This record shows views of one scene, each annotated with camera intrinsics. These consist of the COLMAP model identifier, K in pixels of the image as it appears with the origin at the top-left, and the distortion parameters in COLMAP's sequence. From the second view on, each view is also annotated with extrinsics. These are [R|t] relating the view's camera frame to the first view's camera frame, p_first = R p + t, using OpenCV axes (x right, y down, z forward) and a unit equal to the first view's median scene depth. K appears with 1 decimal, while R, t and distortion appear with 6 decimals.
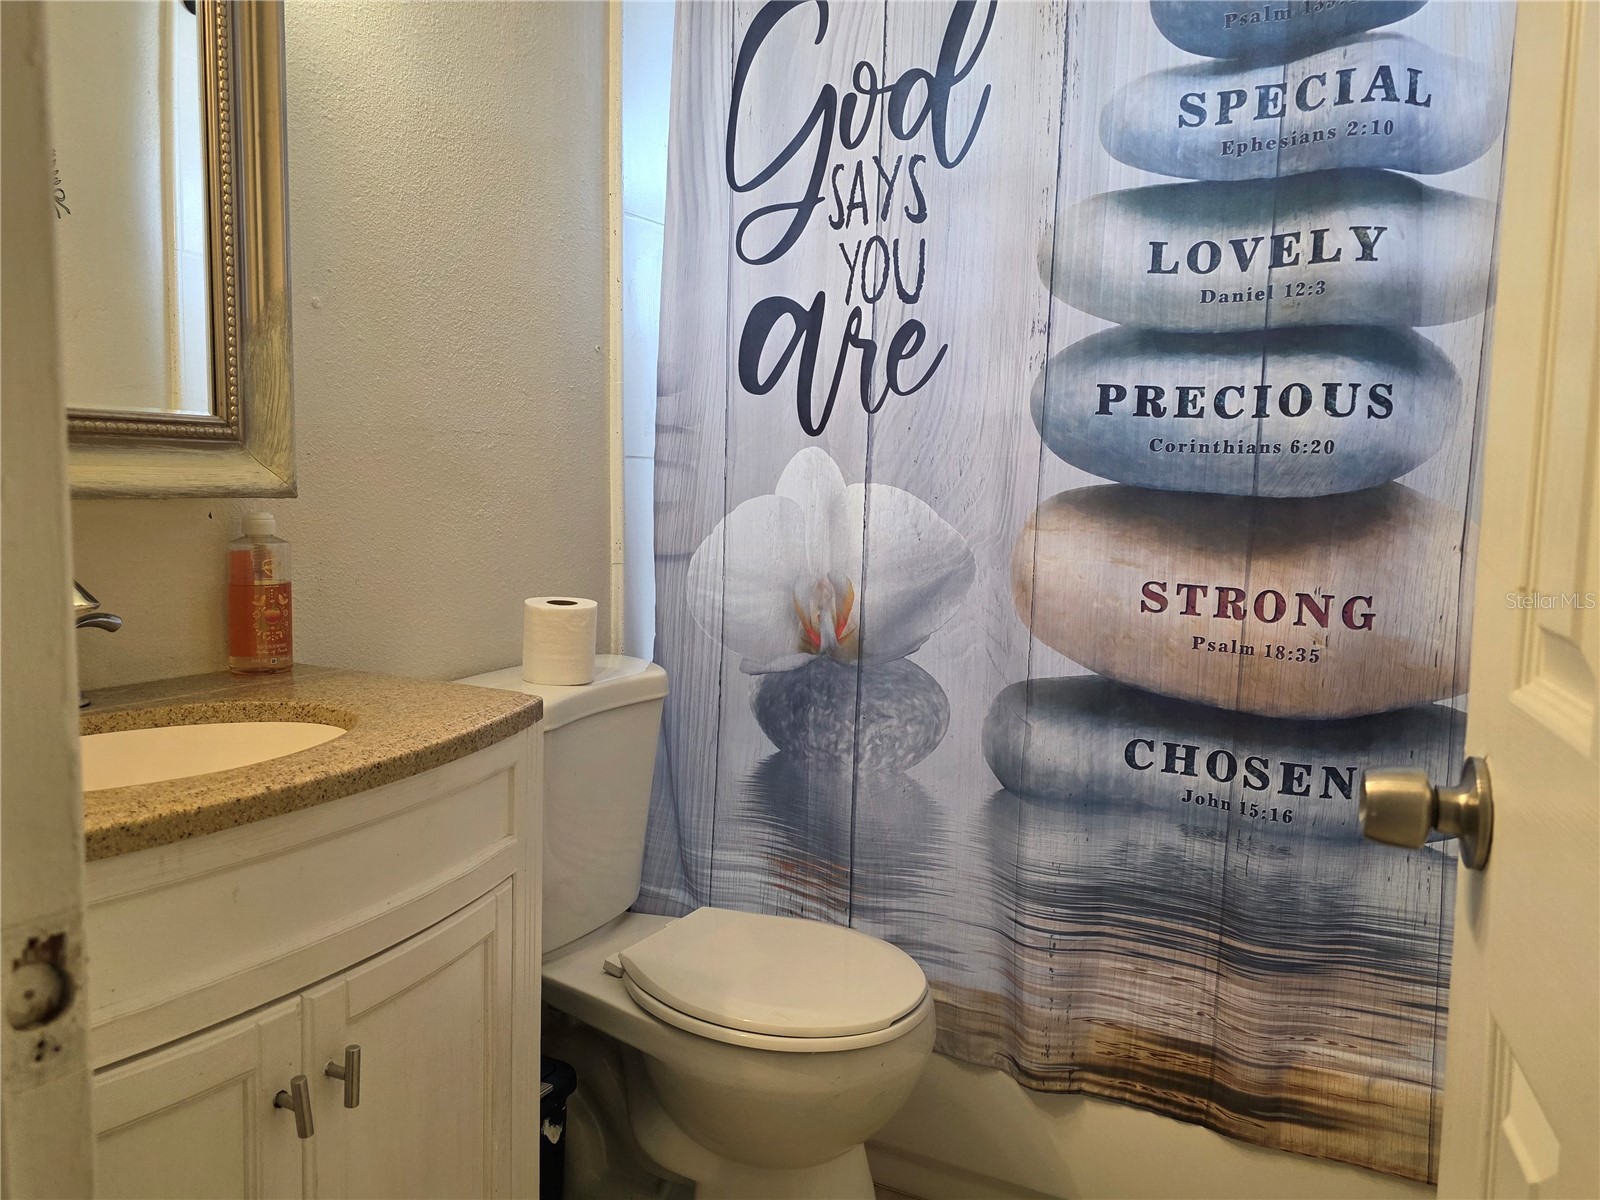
lens RADIAL K [[1212.0, 0, 792.9], [0, 1212.0, 592.7], [0, 0, 1]] dist [0.084897, -0.087521]
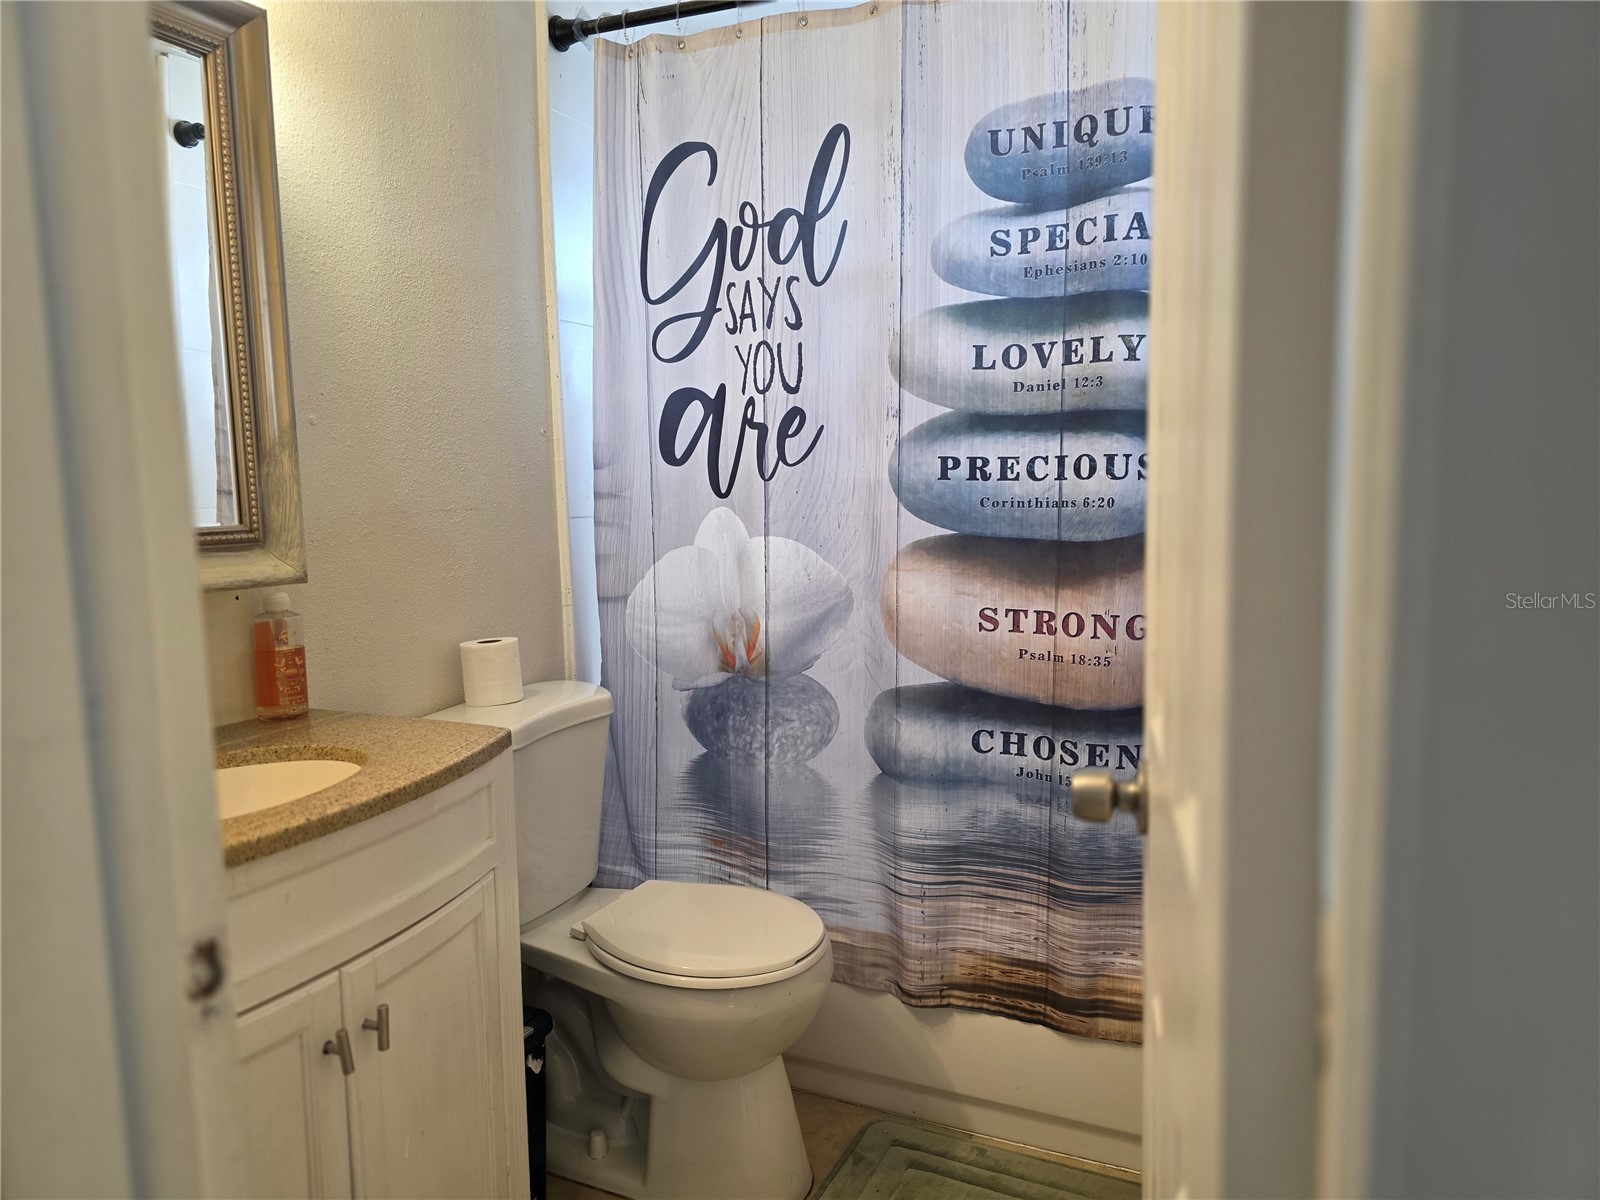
lens RADIAL K [[1077.8, 0, 796.6], [0, 1077.8, 601.2], [0, 0, 1]] dist [0.069496, -0.061401]
pose [[0.997343, -0.044174, 0.057925, 0.028216], [0.043357, 0.998943, 0.015290, -0.042697], [-0.058539, -0.012737, 0.998204, -0.128076]]
